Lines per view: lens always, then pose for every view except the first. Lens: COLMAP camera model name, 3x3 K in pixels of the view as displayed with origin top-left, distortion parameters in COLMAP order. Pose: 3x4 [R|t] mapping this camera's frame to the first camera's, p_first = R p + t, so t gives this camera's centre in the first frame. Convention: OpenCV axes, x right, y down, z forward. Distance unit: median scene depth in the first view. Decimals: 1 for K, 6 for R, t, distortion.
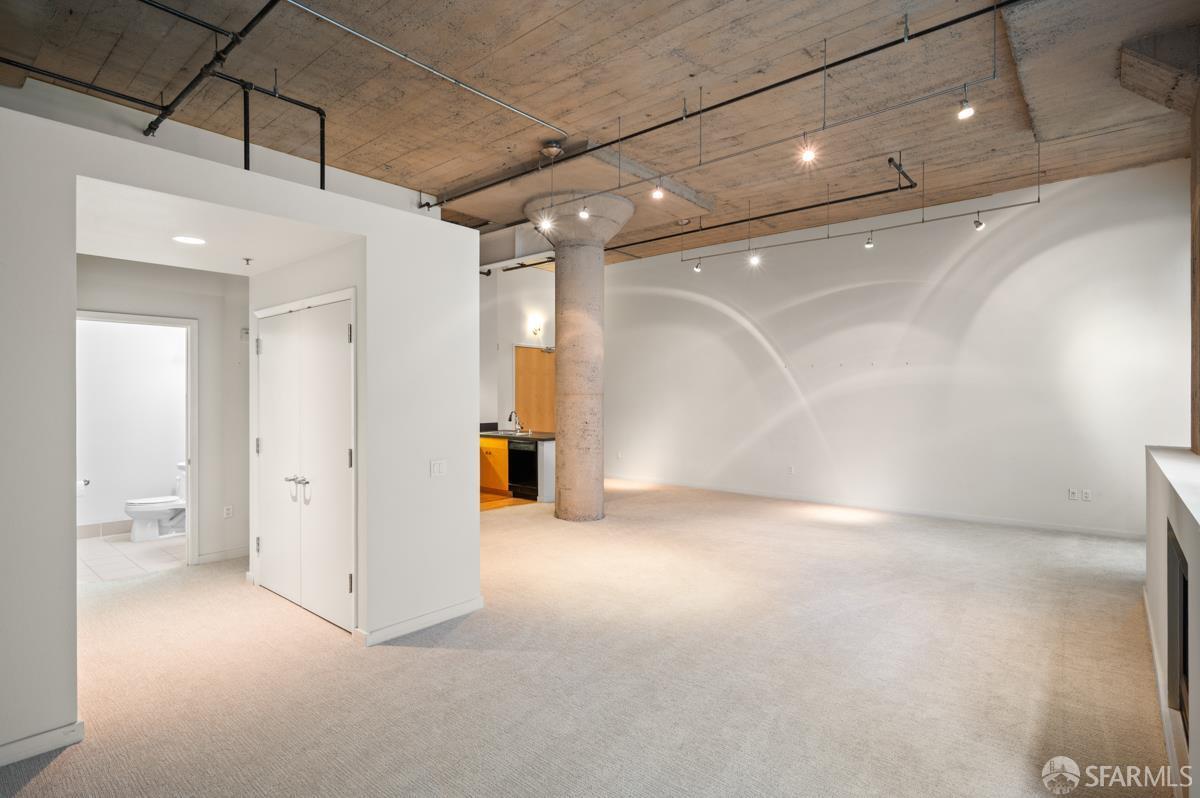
lens RADIAL K [[606.3, 0, 600.0], [0, 606.3, 399.0], [0, 0, 1]] dist [-0.001579, -0.000923]
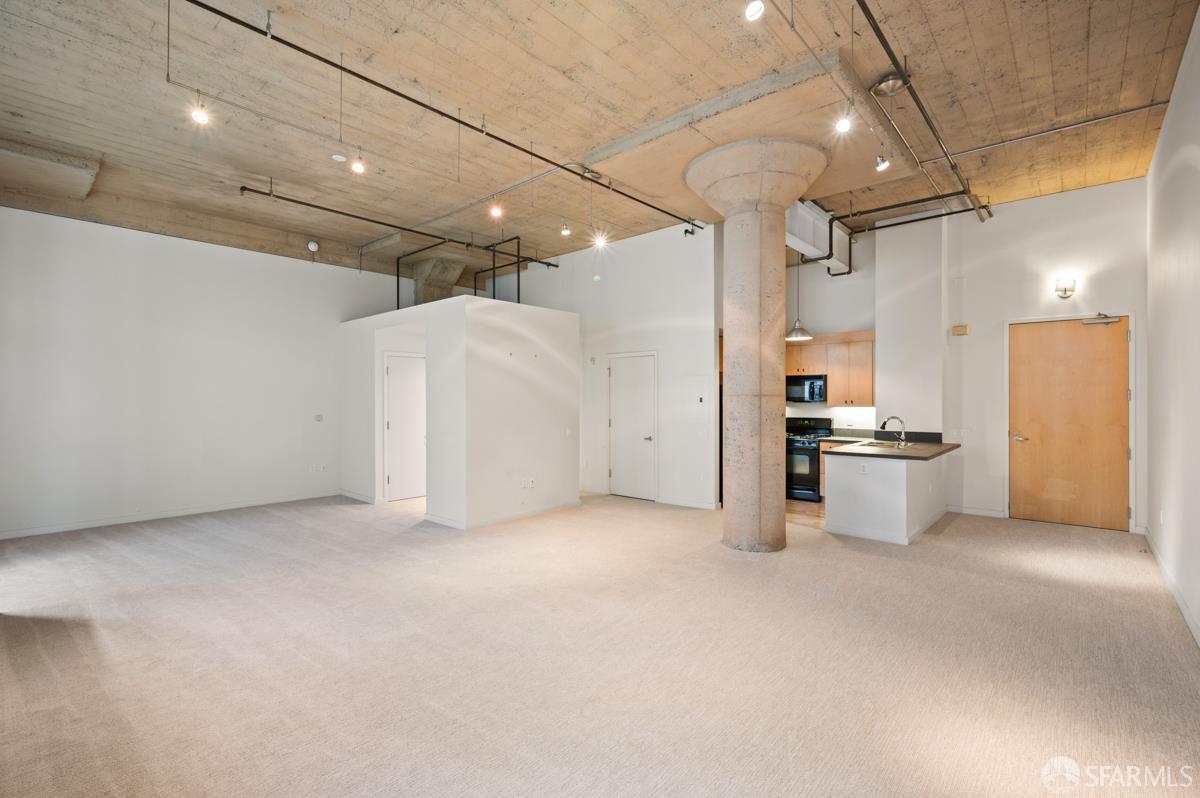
lens RADIAL K [[535.1, 0, 600.0], [0, 535.1, 399.0], [0, 0, 1]] dist [0.000092, -0.000082]
pose [[-0.022438, 0.000553, -0.999748, 0.735202], [-0.003871, 0.999992, 0.000640, -0.002118], [0.999741, 0.003884, -0.022436, 0.852896]]
